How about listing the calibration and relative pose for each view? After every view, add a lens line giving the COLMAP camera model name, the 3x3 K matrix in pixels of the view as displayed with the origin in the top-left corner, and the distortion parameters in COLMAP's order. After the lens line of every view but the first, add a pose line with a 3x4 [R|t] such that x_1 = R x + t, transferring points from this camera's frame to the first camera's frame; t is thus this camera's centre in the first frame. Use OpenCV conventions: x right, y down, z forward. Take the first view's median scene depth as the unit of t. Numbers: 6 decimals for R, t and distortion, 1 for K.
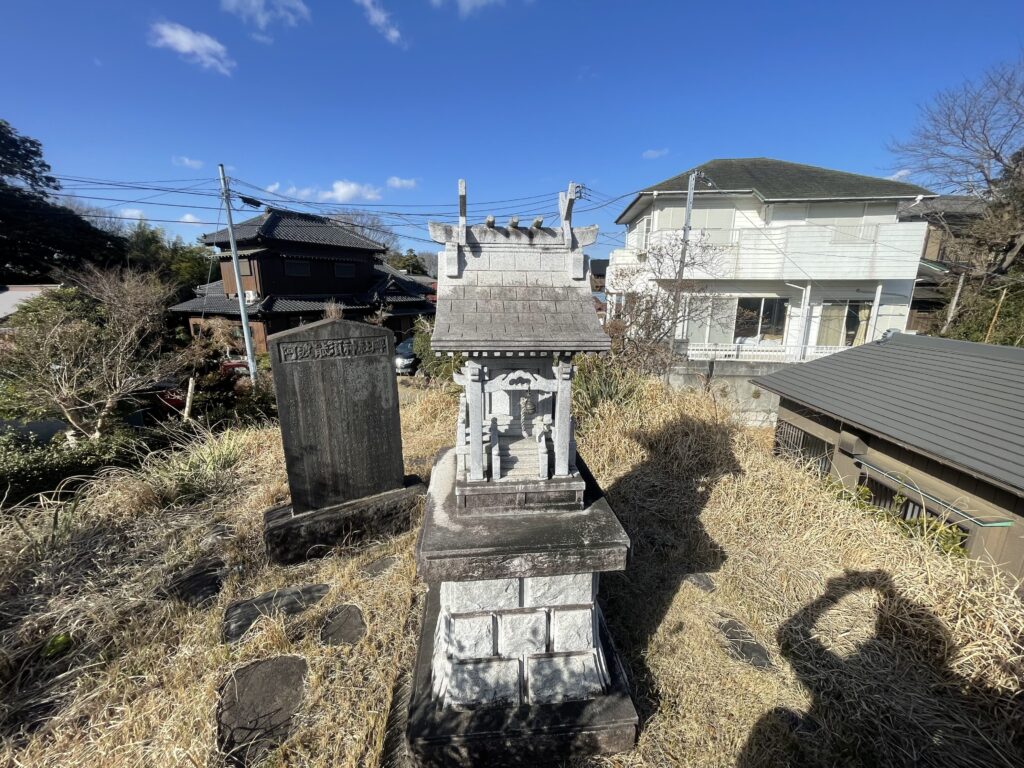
lens RADIAL K [[412.9, 0, 509.1], [0, 412.9, 387.3], [0, 0, 1]] dist [-0.006295, 0.000985]
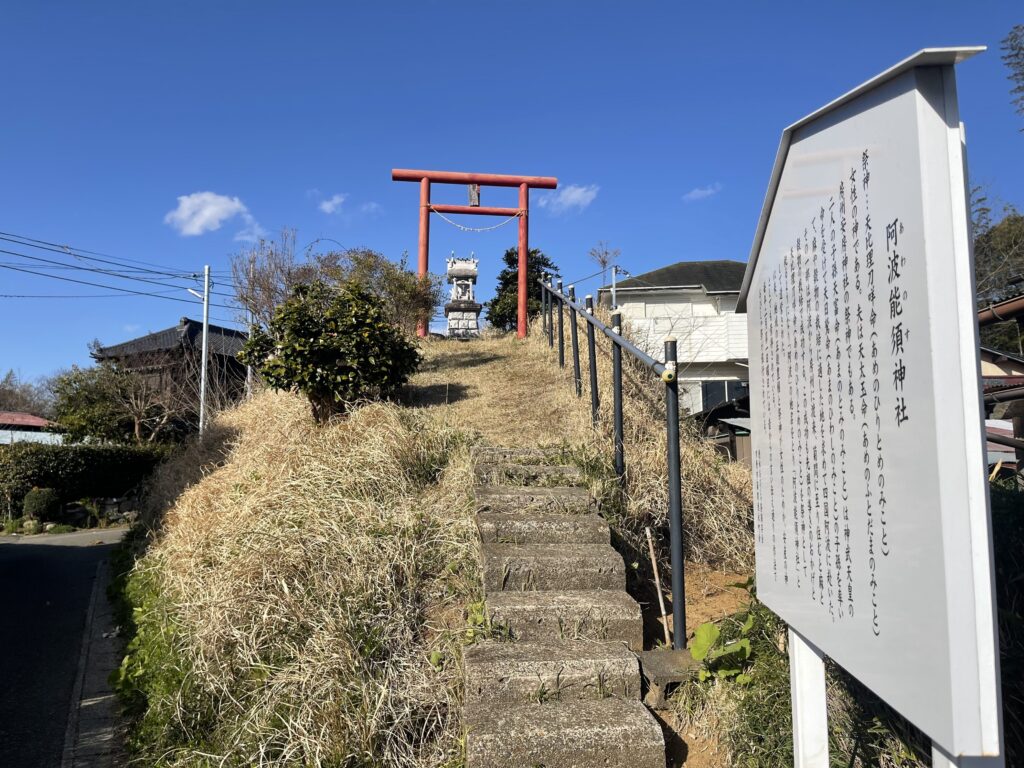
lens RADIAL K [[775.1, 0, 508.6], [0, 775.1, 398.1], [0, 0, 1]] dist [0.055941, -0.061388]
pose [[0.999700, -0.006669, 0.023565, 0.227311], [0.014340, 0.939414, -0.342484, 2.992425], [-0.019853, 0.342719, 0.939228, -4.933052]]
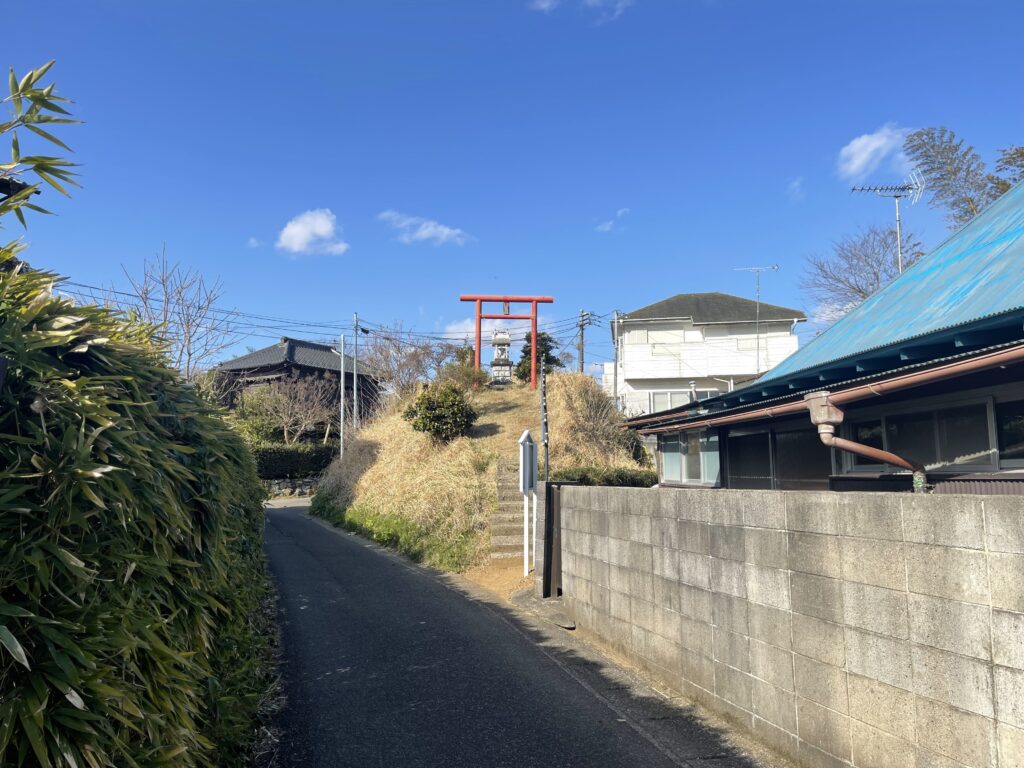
lens RADIAL K [[775.1, 0, 506.4], [0, 775.1, 391.0], [0, 0, 1]] dist [0.055941, -0.061388]
pose [[0.998908, -0.014254, -0.044504, 0.517860], [-0.001469, 0.942302, -0.334761, 3.902718], [0.046708, 0.334460, 0.941252, -8.705266]]
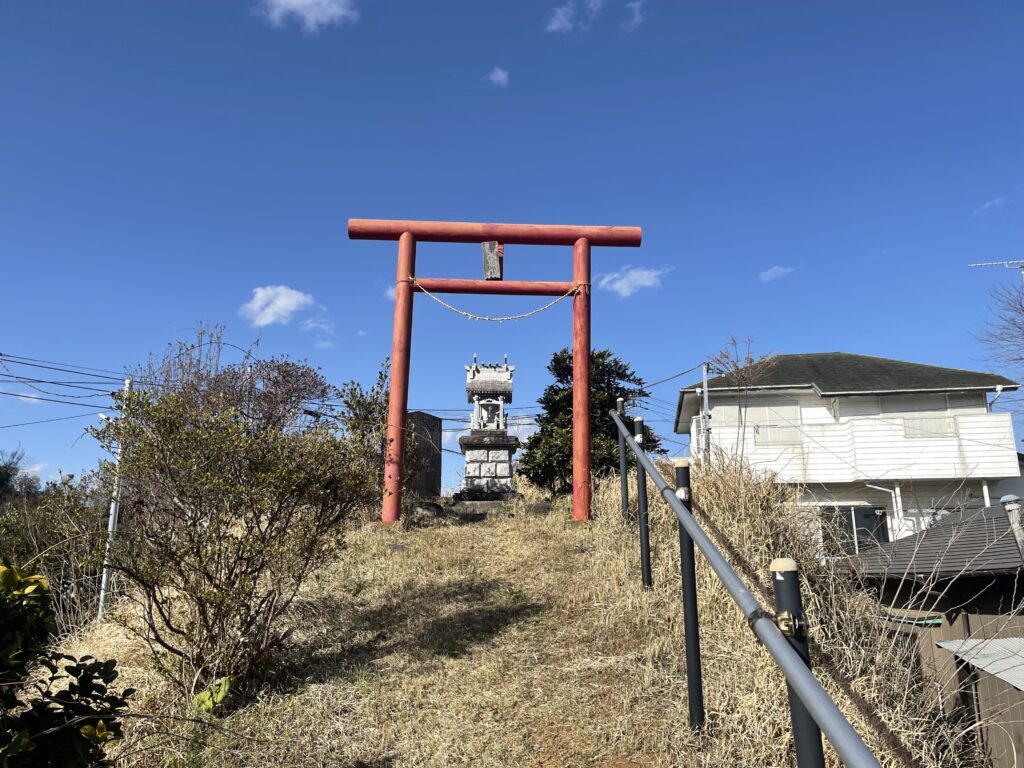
lens RADIAL K [[775.1, 0, 510.0], [0, 775.1, 388.2], [0, 0, 1]] dist [0.055941, -0.061388]
pose [[0.998205, -0.014882, -0.058014, 0.351141], [-0.013417, 0.888452, -0.458773, 1.739374], [0.058371, 0.458728, 0.886658, -2.939105]]
